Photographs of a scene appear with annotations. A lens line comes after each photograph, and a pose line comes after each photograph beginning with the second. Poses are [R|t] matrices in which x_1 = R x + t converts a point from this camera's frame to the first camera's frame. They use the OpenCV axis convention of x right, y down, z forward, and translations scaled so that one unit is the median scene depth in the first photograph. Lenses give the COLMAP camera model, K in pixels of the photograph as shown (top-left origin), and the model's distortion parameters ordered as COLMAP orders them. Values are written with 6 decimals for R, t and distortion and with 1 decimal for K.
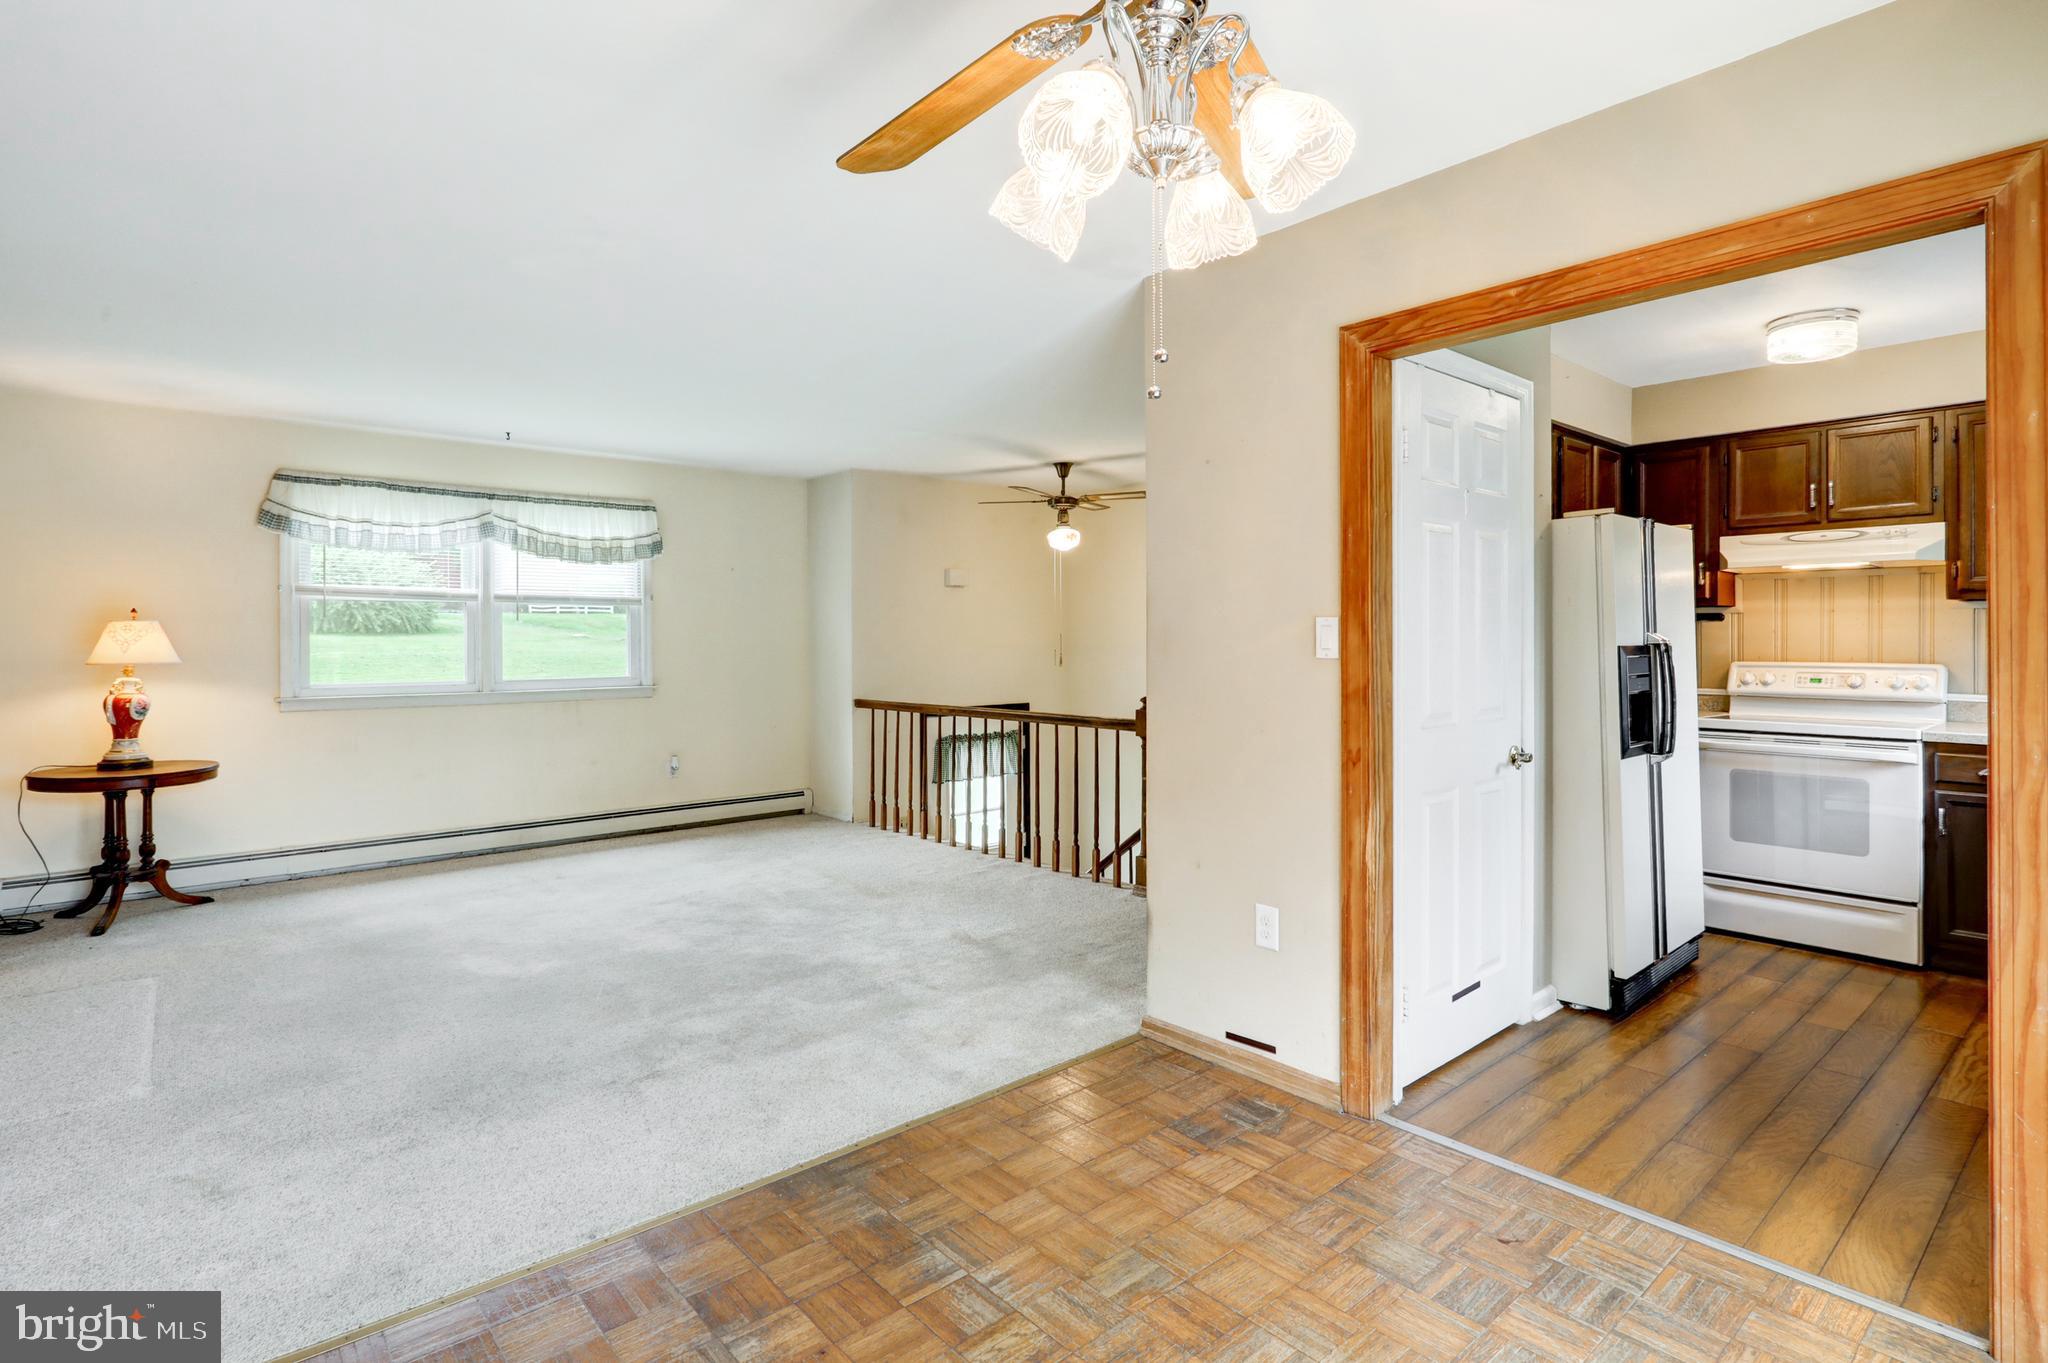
lens RADIAL K [[1006.8, 0, 1026.6], [0, 1006.8, 637.5], [0, 0, 1]] dist [-0.005631, 0.001024]
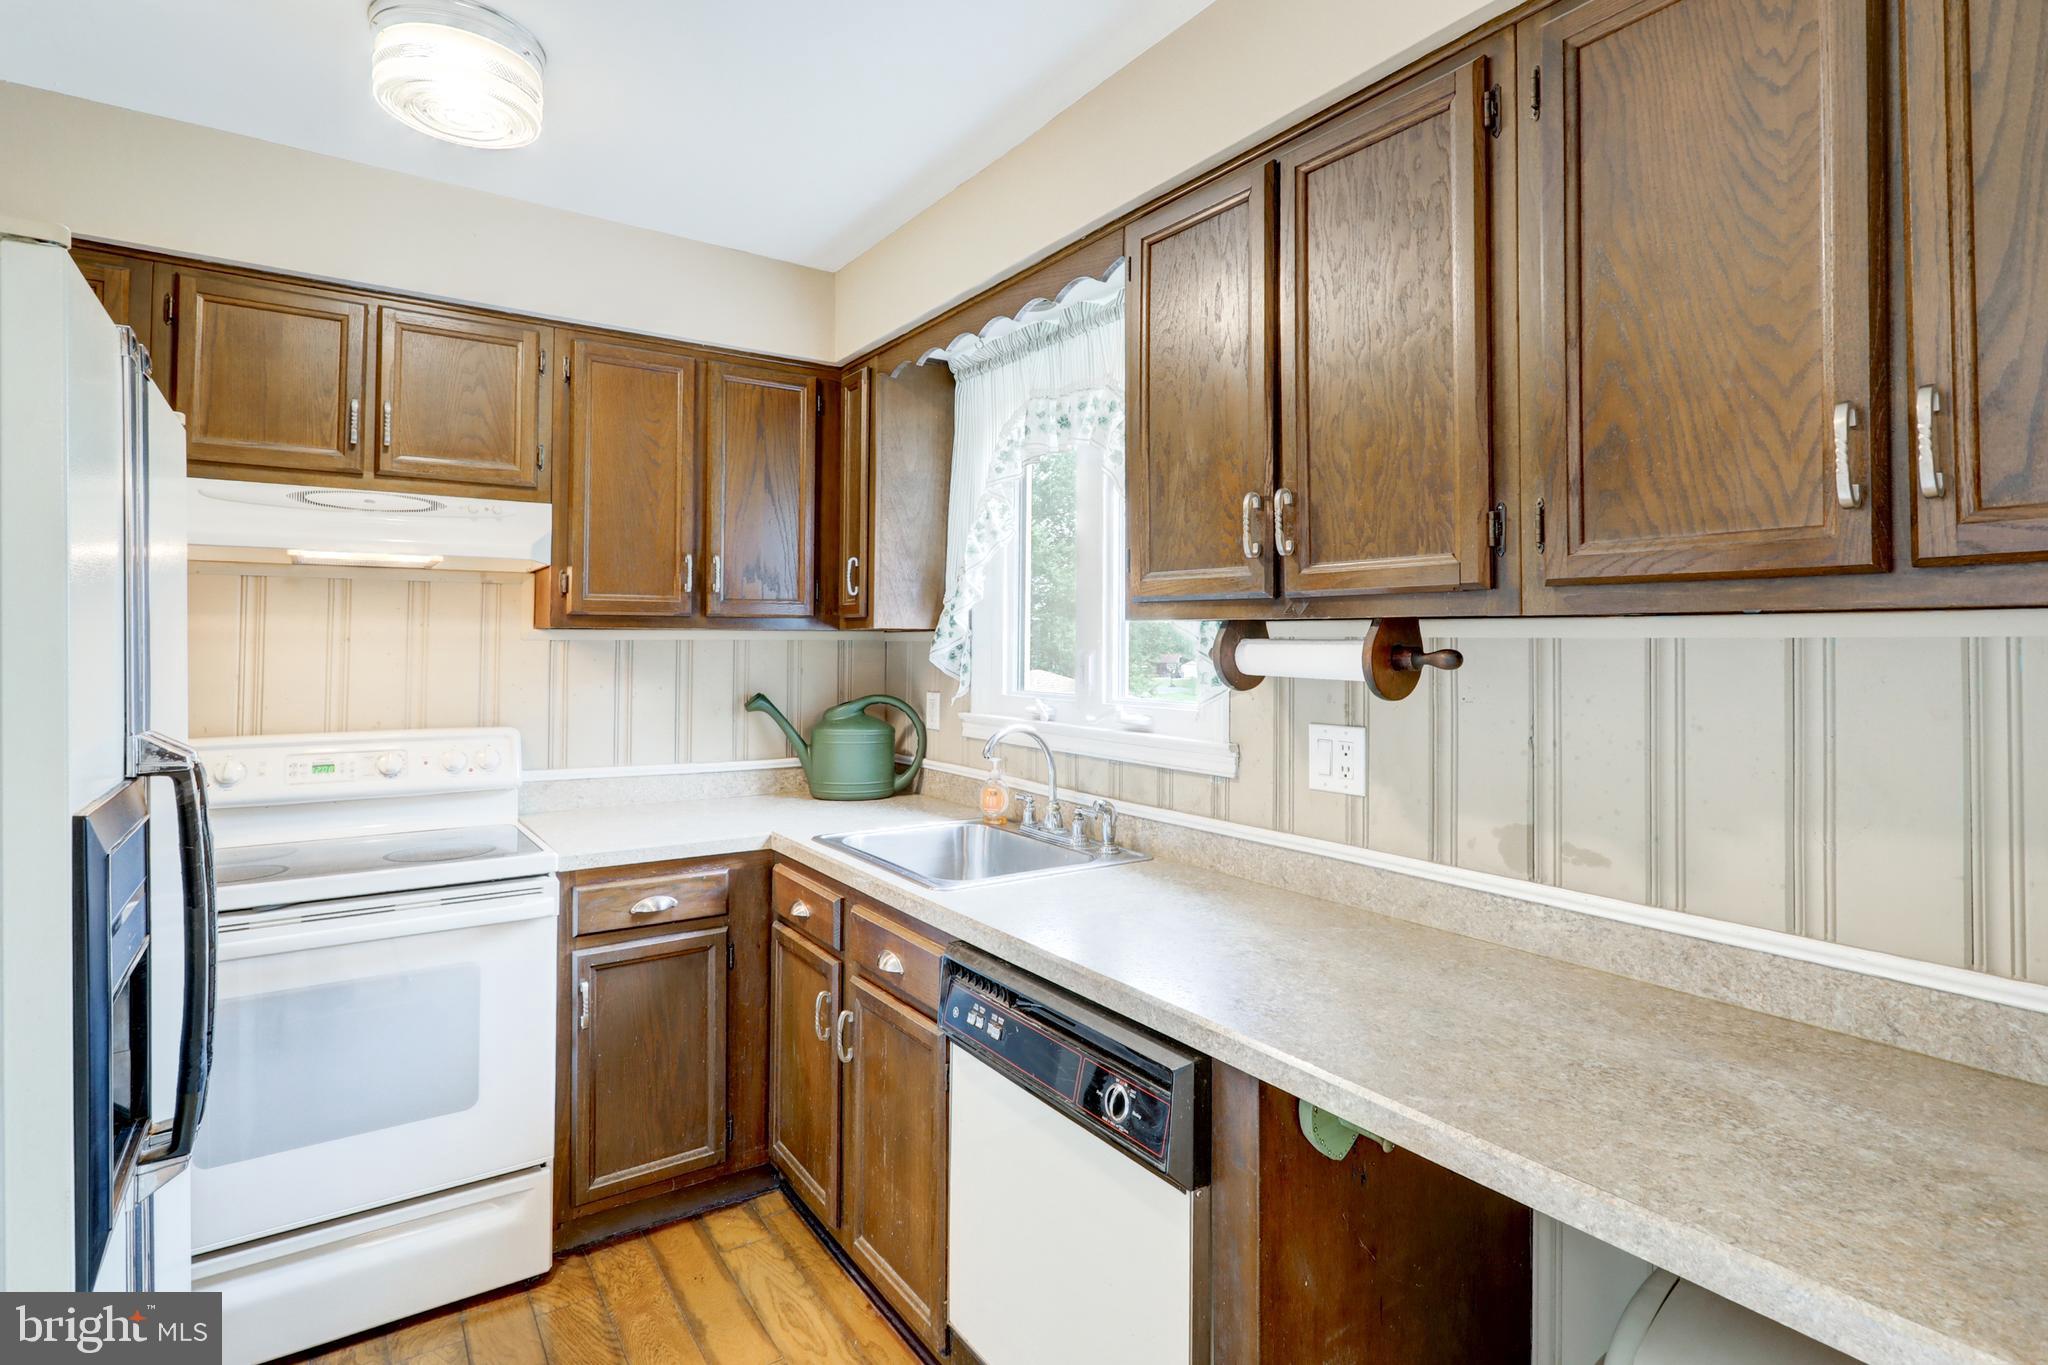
lens RADIAL K [[1017.8, 0, 1029.4], [0, 1017.8, 617.7], [0, 0, 1]] dist [-0.002494, 0.001069]
pose [[0.102867, 0.029046, 0.994271, 0.271632], [-0.004408, 0.999577, -0.028745, -0.023240], [-0.994685, -0.001426, 0.102951, 0.548679]]
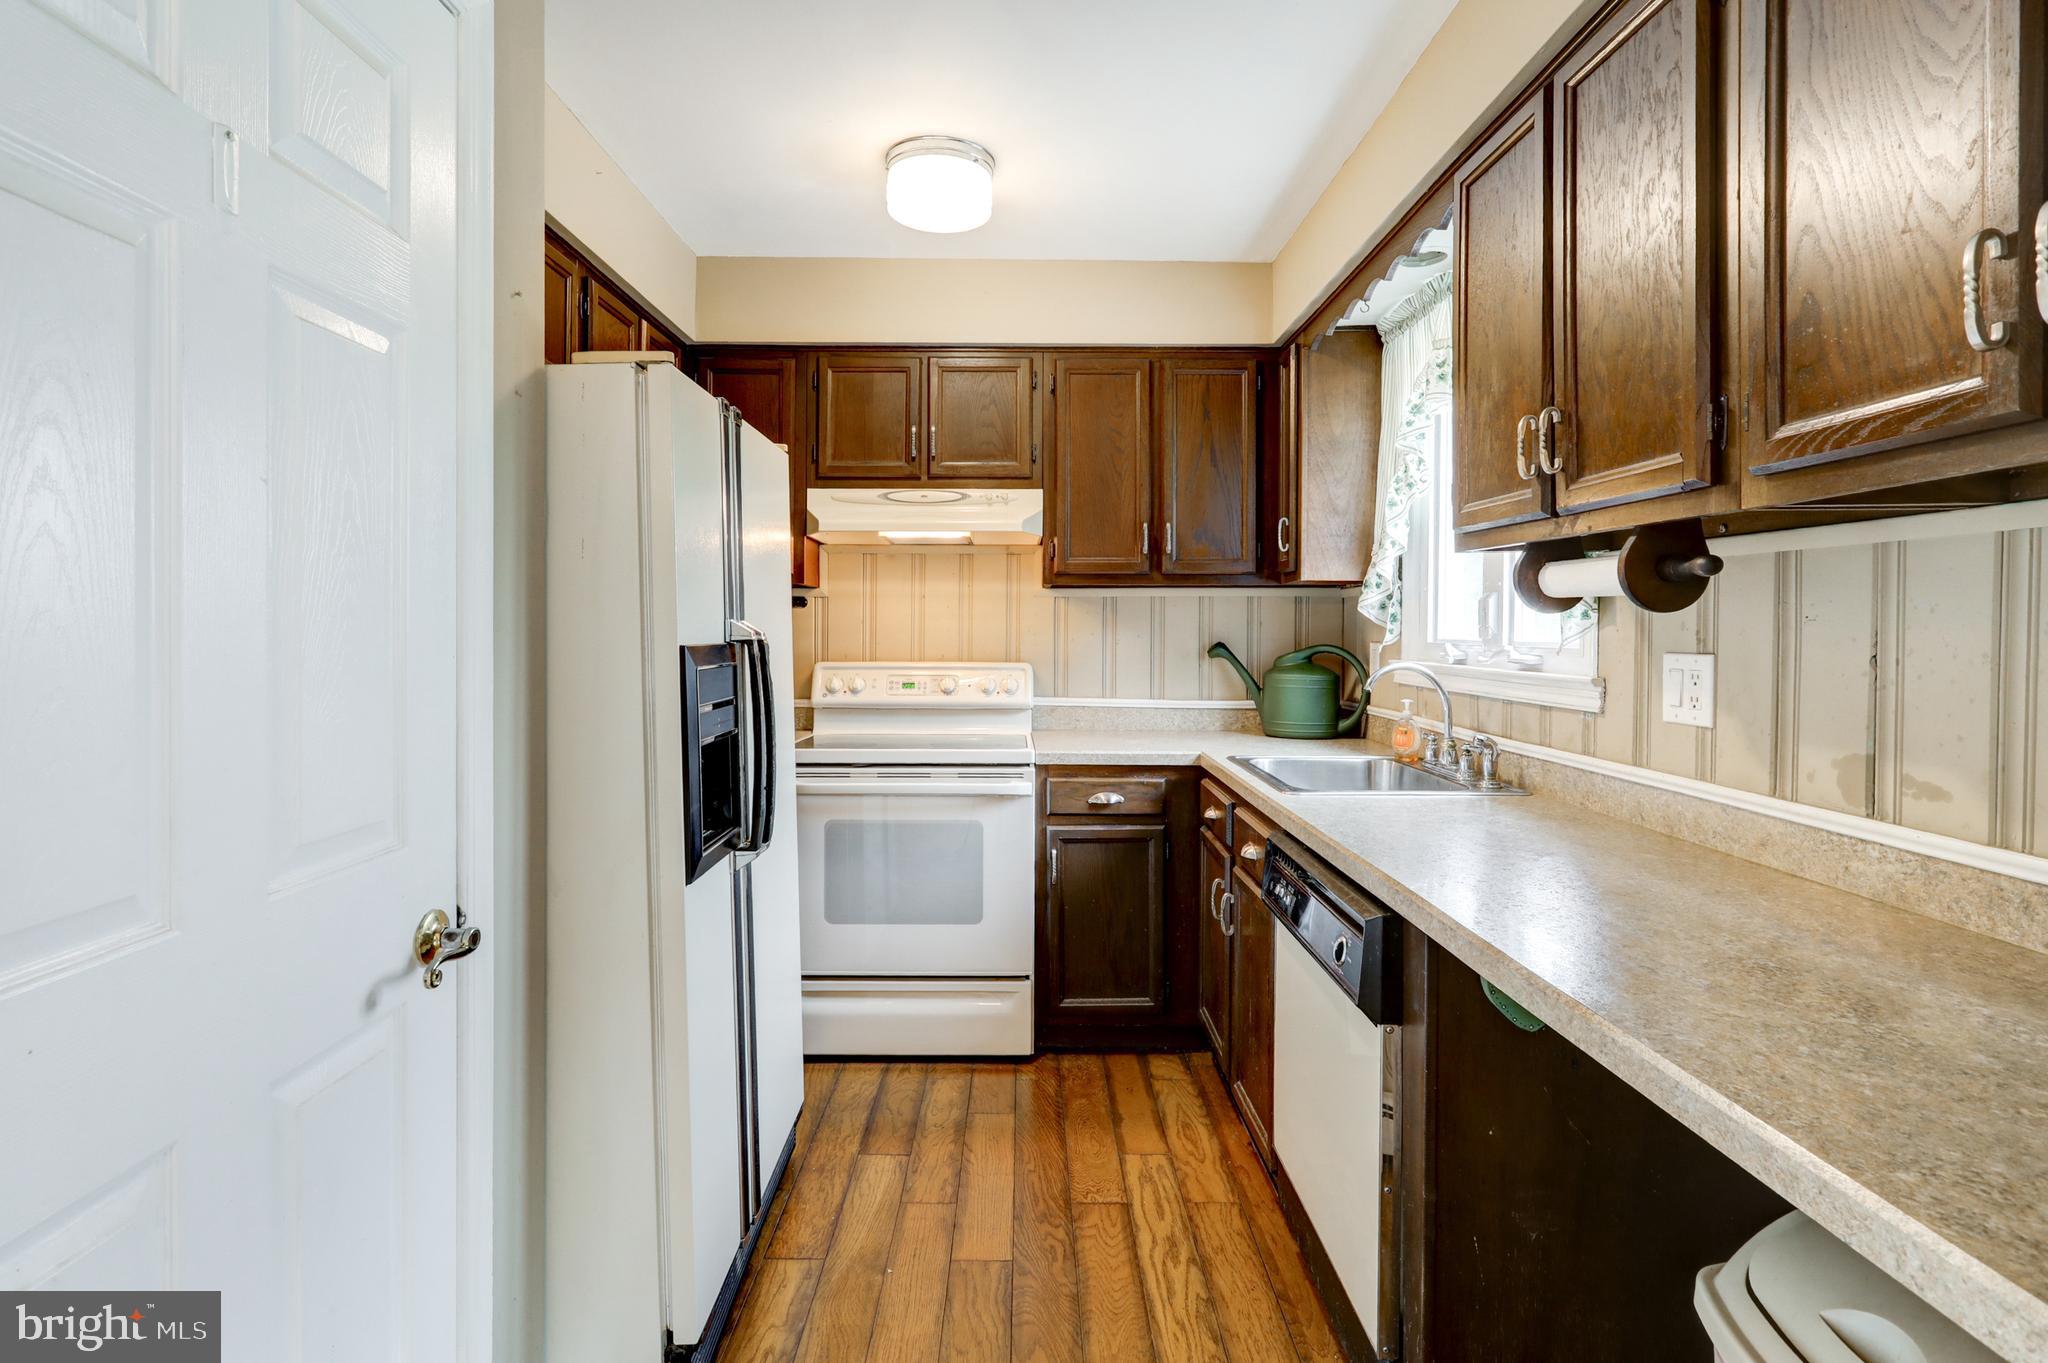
lens RADIAL K [[1006.8, 0, 1026.6], [0, 1006.8, 637.5], [0, 0, 1]] dist [-0.005631, 0.001024]
pose [[0.642858, -0.000797, 0.765985, 0.240492], [-0.005518, 0.999969, 0.005672, 0.000849], [-0.765966, -0.007873, 0.642833, 0.415370]]
